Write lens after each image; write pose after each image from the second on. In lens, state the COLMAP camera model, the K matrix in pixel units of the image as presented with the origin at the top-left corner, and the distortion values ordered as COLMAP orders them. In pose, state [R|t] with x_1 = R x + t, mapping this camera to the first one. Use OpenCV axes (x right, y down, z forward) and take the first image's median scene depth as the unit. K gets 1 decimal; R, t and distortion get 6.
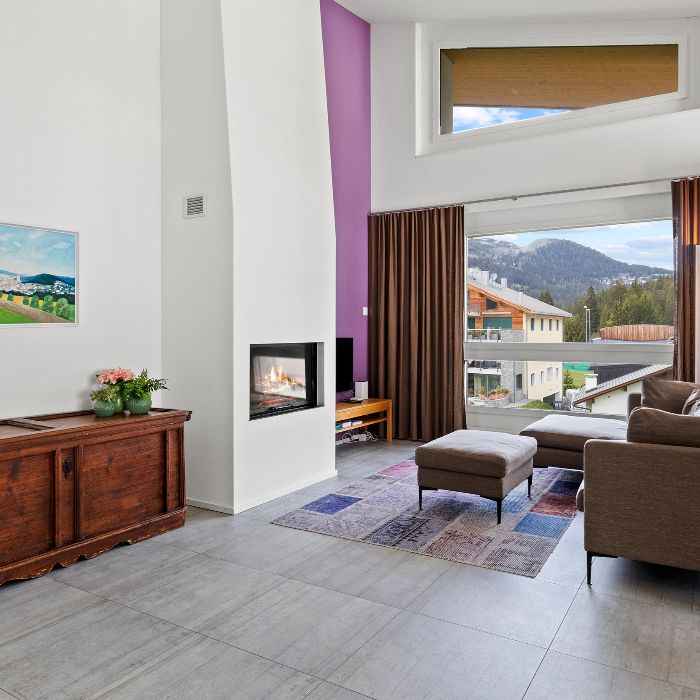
lens RADIAL K [[594.6, 0, 353.6], [0, 594.6, 337.5], [0, 0, 1]] dist [-0.000907, 0.004843]
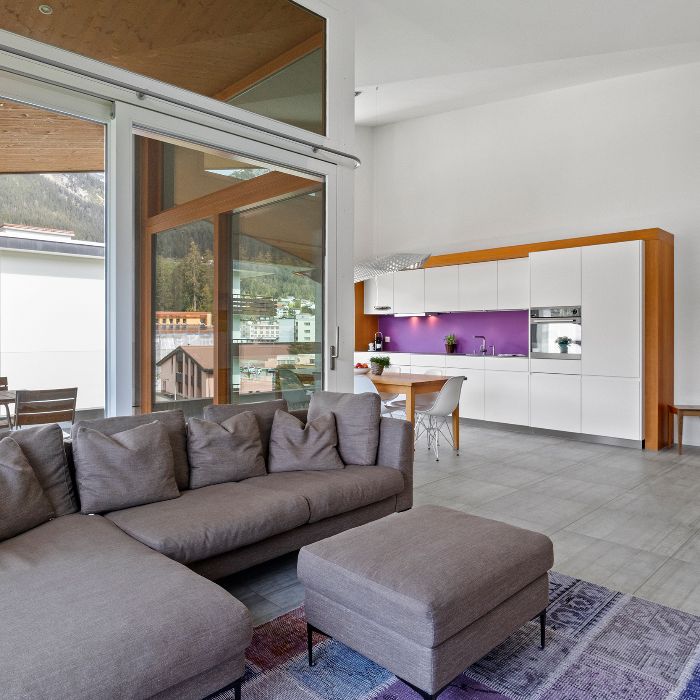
lens RADIAL K [[531.2, 0, 350.4], [0, 531.2, 344.6], [0, 0, 1]] dist [-0.010118, -0.011627]
pose [[-0.965869, -0.008566, 0.258891, 0.177640], [-0.000949, 0.999563, 0.029533, -0.018560], [-0.259031, 0.028279, -0.965455, 1.676135]]
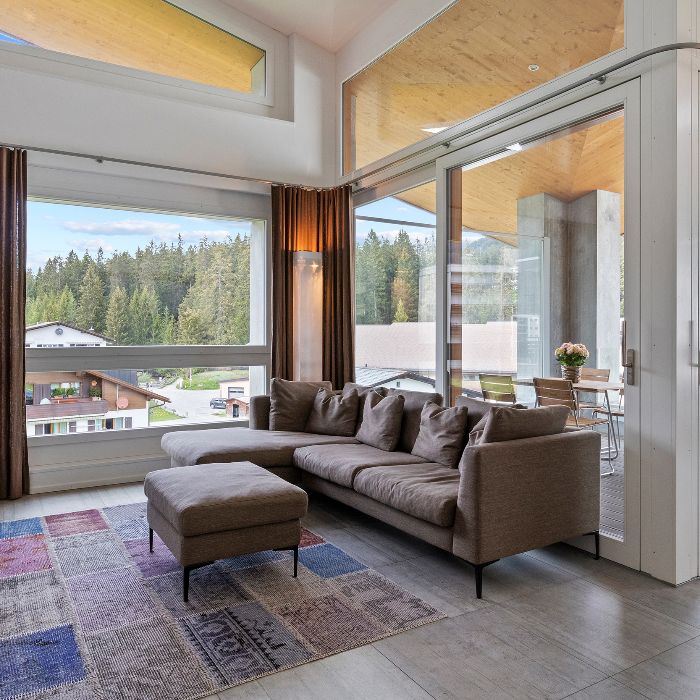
lens RADIAL K [[594.6, 0, 353.6], [0, 594.6, 337.5], [0, 0, 1]] dist [-0.000907, 0.004843]
pose [[0.472527, -0.007804, 0.881281, -0.417990], [0.009153, 0.999950, 0.003948, -0.006328], [-0.881268, 0.006201, 0.472575, 0.569057]]
